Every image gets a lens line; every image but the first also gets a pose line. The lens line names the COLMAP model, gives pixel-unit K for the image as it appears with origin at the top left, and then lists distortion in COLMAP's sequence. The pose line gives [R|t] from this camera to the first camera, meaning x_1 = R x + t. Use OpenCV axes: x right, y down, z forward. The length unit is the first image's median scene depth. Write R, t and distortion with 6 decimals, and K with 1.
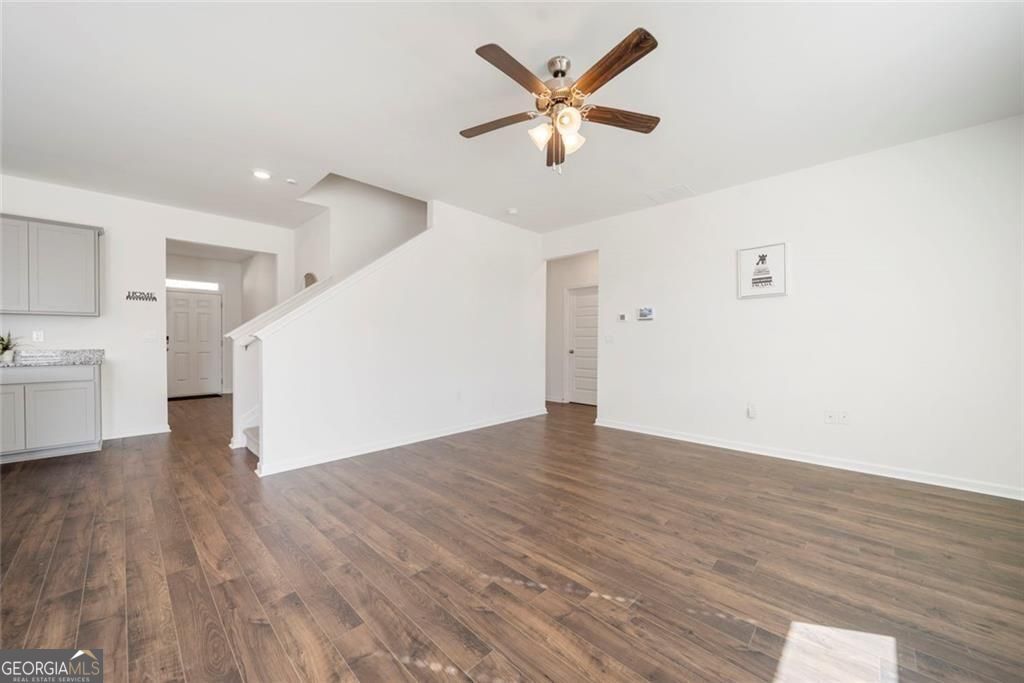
lens RADIAL K [[371.4, 0, 520.6], [0, 371.4, 341.4], [0, 0, 1]] dist [-0.001613, -0.001325]
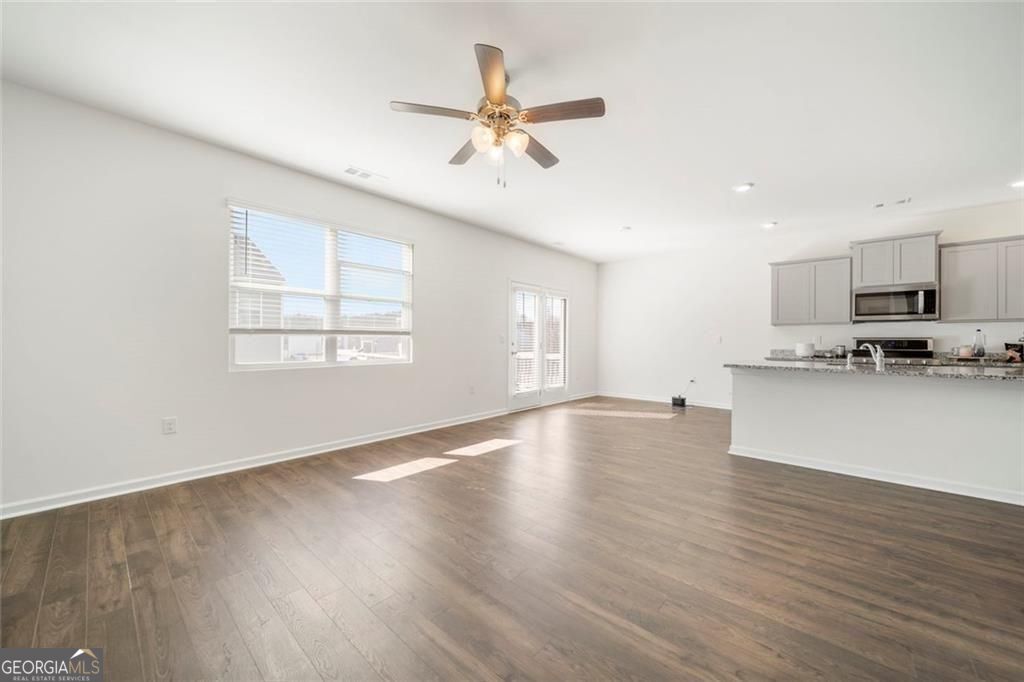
lens RADIAL K [[371.4, 0, 518.6], [0, 371.4, 340.1], [0, 0, 1]] dist [-0.001613, -0.001325]
pose [[-0.999311, -0.006789, -0.036485, 0.071096], [-0.006958, 0.999966, 0.004486, -0.008666], [0.036453, 0.004737, -0.999324, 1.787781]]
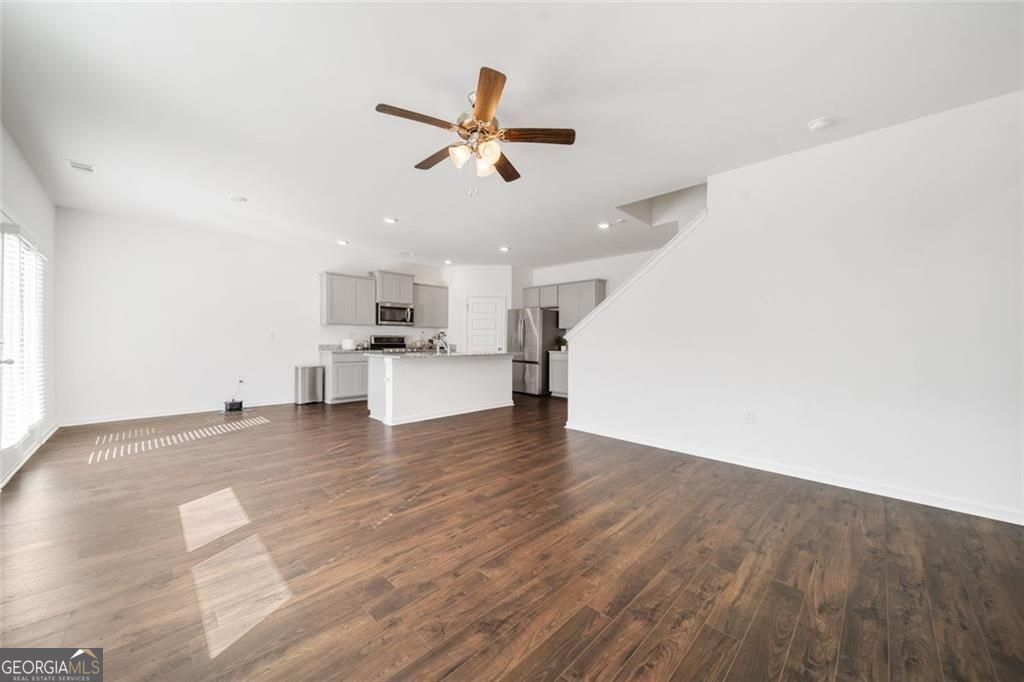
lens RADIAL K [[371.4, 0, 508.2], [0, 371.4, 338.9], [0, 0, 1]] dist [-0.001613, -0.001325]
pose [[-0.033336, -0.005196, -0.999431, 1.069343], [-0.013597, 0.999896, -0.004745, 0.000571], [0.999352, 0.013431, -0.033404, 0.982865]]
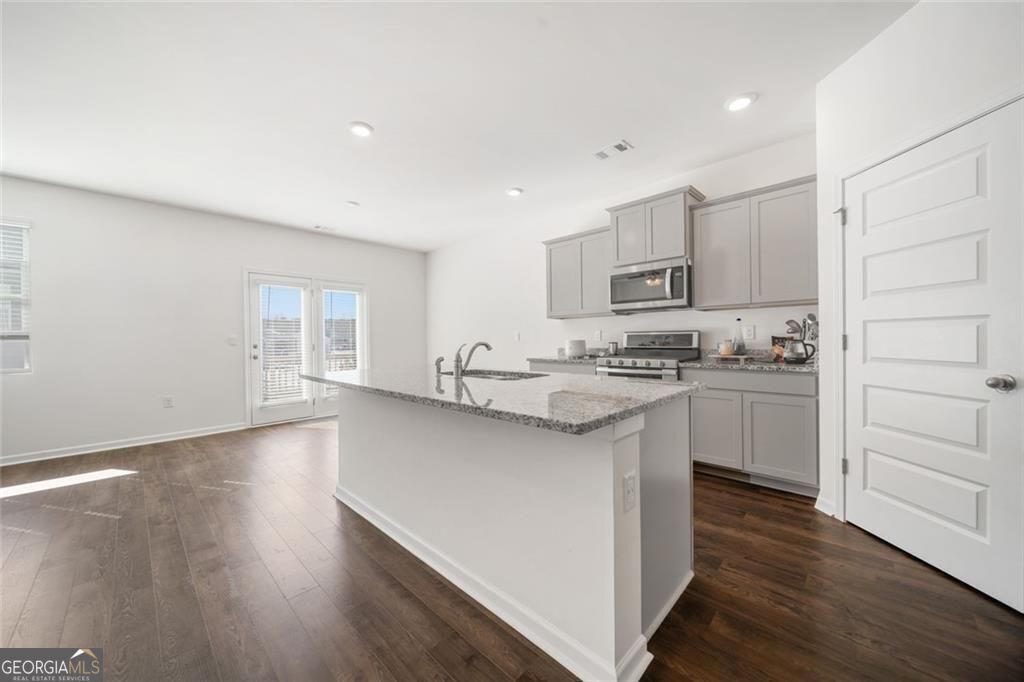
lens RADIAL K [[371.4, 0, 514.4], [0, 371.4, 340.0], [0, 0, 1]] dist [-0.001613, -0.001325]
pose [[-0.999932, 0.011627, 0.001221, -1.382674], [0.011636, 0.999901, 0.007864, -0.009567], [-0.001129, 0.007878, -0.999968, 1.418851]]
